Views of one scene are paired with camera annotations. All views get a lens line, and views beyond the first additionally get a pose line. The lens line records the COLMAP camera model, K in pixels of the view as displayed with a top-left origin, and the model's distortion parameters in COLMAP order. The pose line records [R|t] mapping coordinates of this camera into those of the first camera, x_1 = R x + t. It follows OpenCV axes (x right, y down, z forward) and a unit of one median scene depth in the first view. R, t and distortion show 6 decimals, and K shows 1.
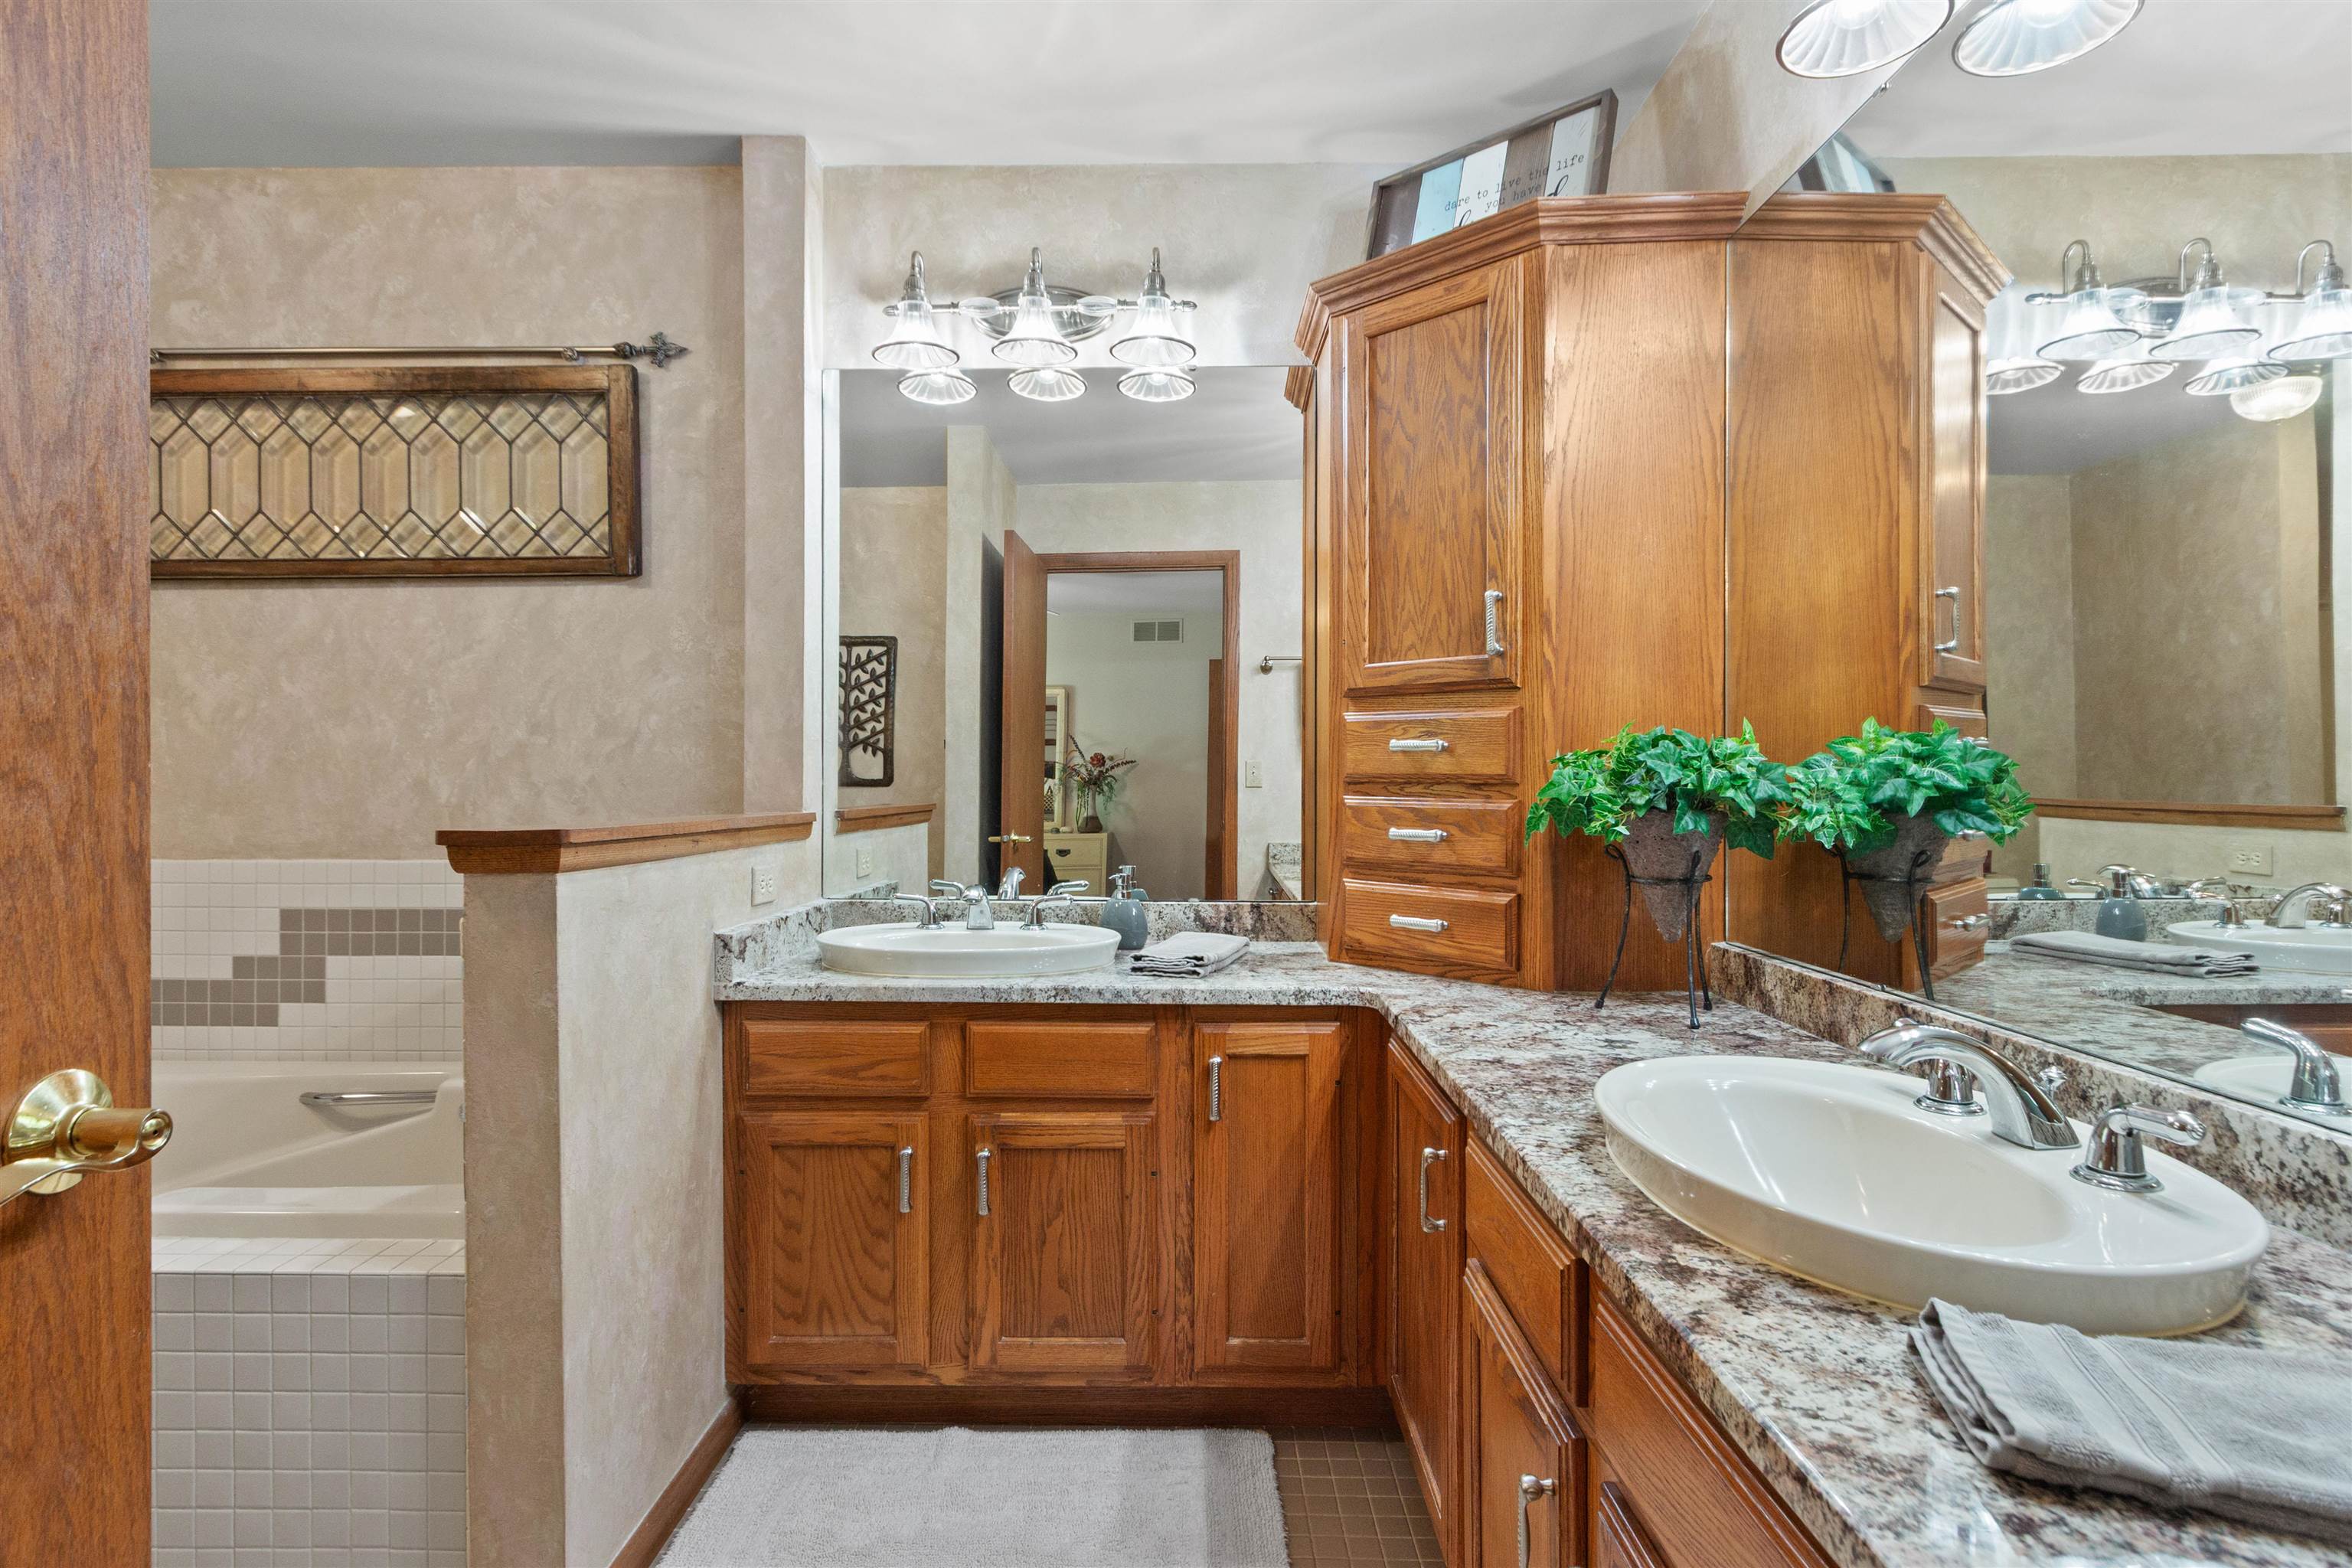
lens RADIAL K [[1184.2, 0, 1174.5], [0, 1184.2, 789.9], [0, 0, 1]] dist [0.005515, -0.000058]
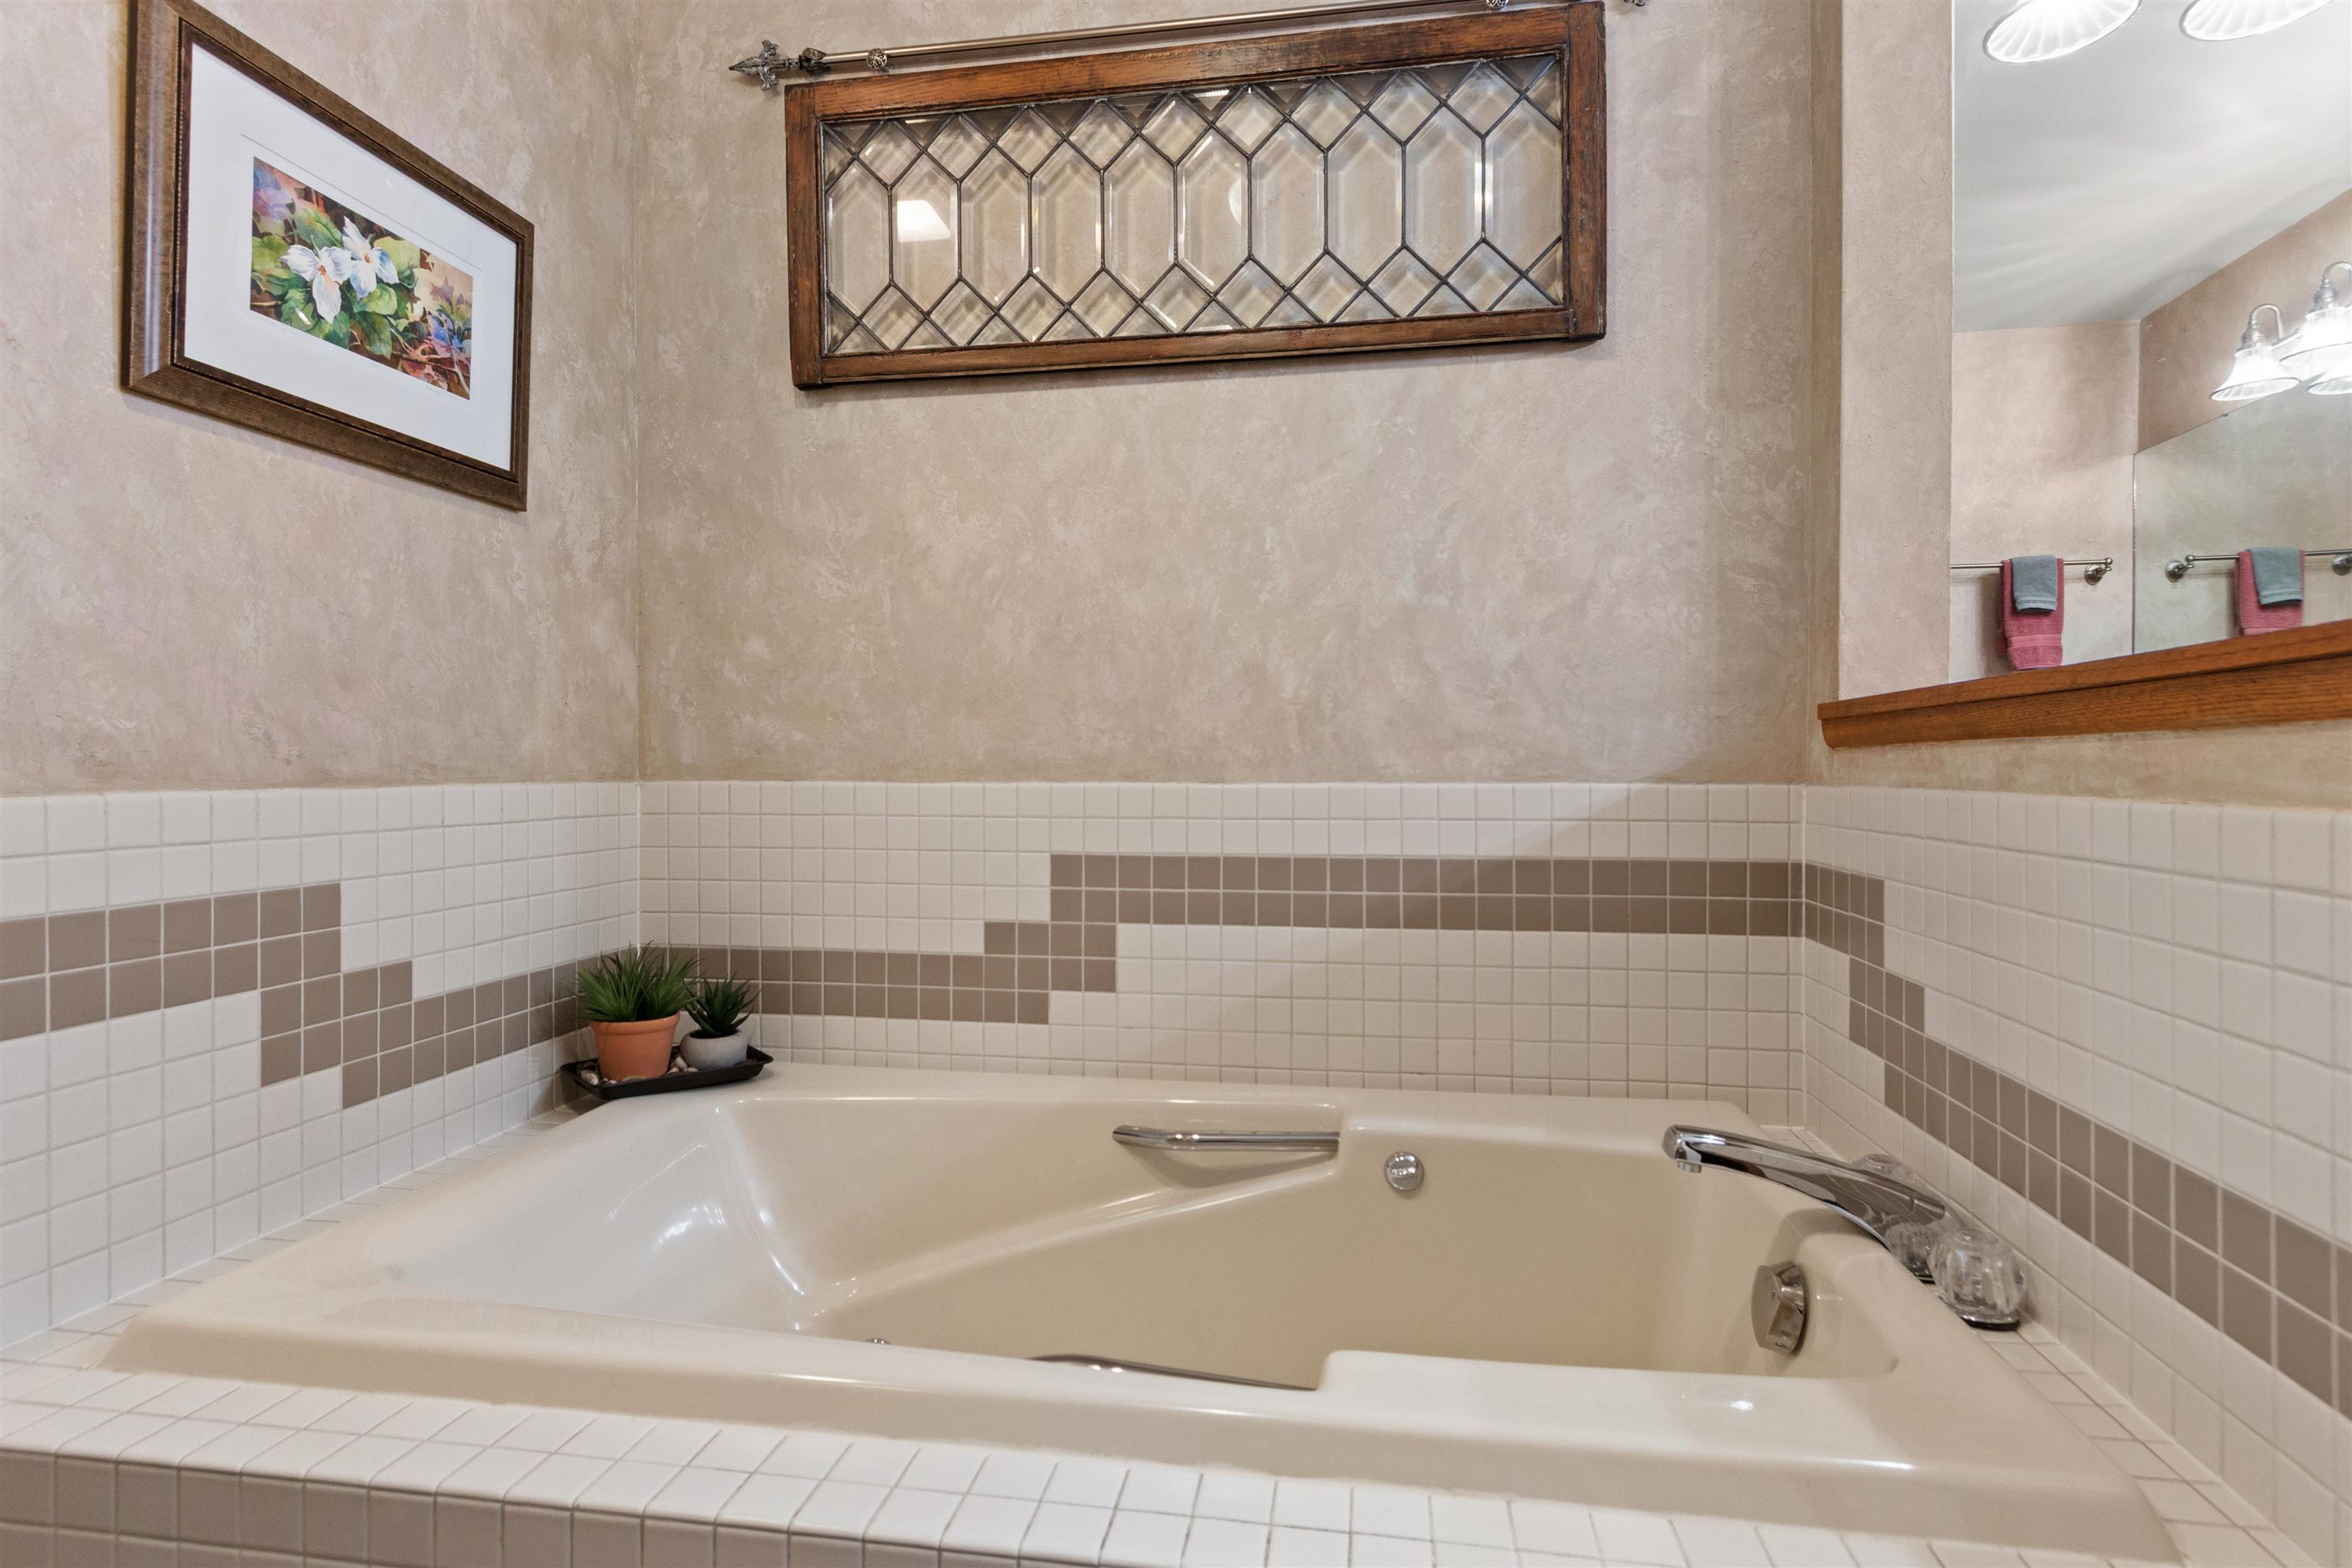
lens RADIAL K [[1184.2, 0, 1173.8], [0, 1184.2, 770.3], [0, 0, 1]] dist [0.005515, -0.000058]
pose [[0.989605, 0.000186, -0.143813, -0.584076], [0.000845, 0.999974, 0.007112, 0.046692], [0.143810, -0.007159, 0.989579, 0.331028]]
